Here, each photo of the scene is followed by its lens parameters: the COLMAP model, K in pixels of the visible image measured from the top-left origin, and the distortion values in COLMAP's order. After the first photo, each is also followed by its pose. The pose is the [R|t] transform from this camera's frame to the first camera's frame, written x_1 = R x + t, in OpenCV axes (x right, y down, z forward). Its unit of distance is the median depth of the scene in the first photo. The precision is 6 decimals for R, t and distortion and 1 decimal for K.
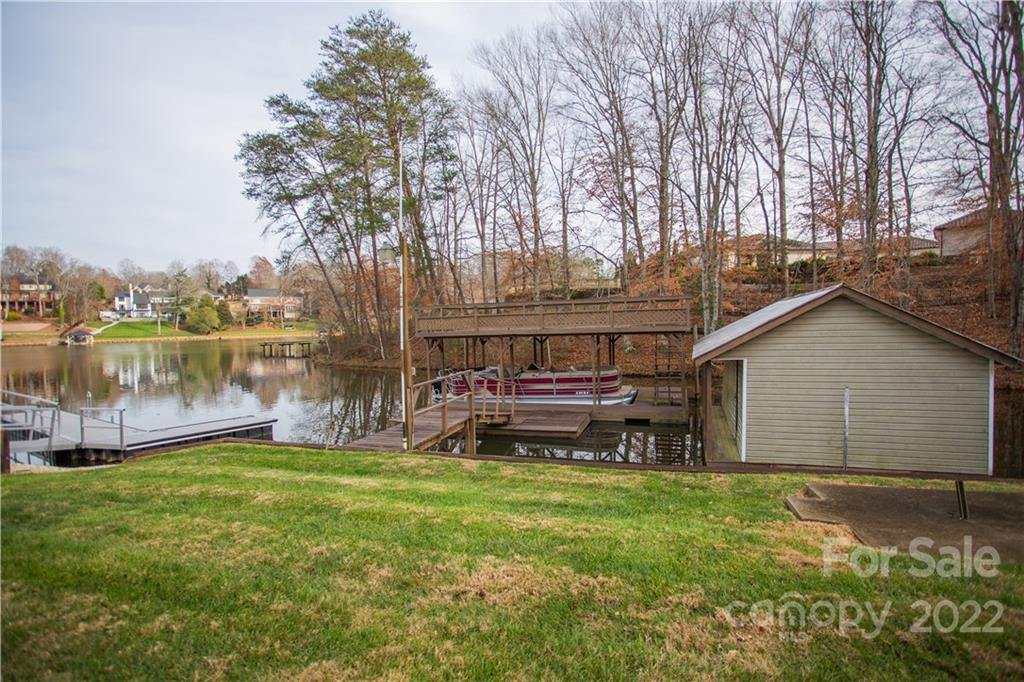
lens RADIAL K [[492.8, 0, 511.0], [0, 492.8, 345.5], [0, 0, 1]] dist [-0.000340, 0.000043]
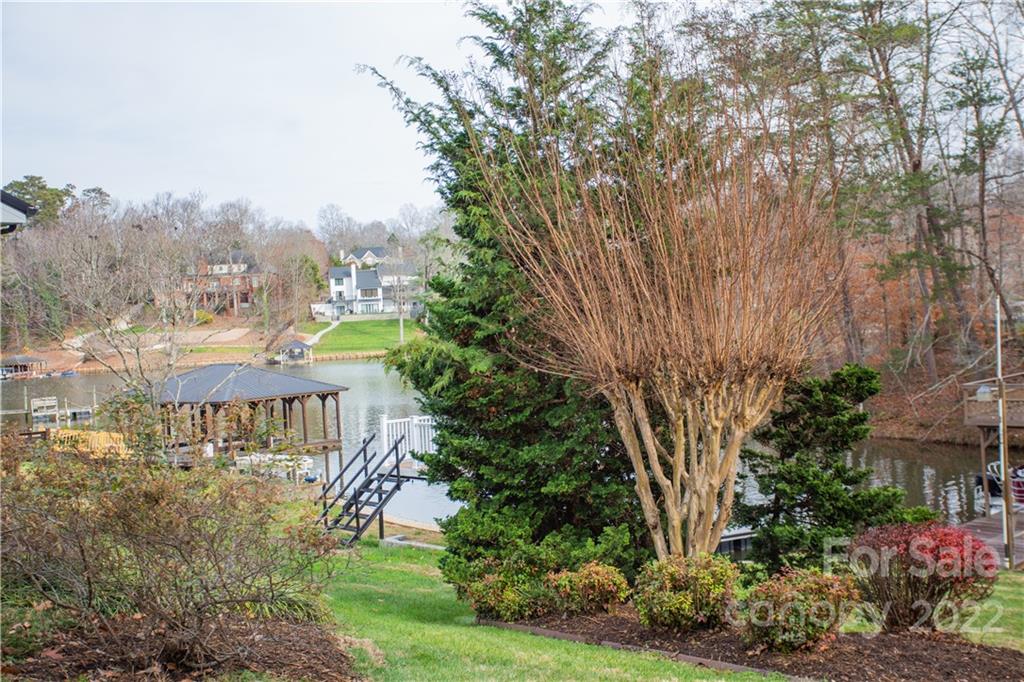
lens RADIAL K [[1190.5, 0, 512.1], [0, 1190.5, 340.9], [0, 0, 1]] dist [-0.020701, 0.000000]
pose [[0.903438, -0.009708, -0.428609, -0.007416], [0.014299, 0.999870, 0.007493, -0.033883], [0.428481, -0.012899, 0.903459, -0.189533]]
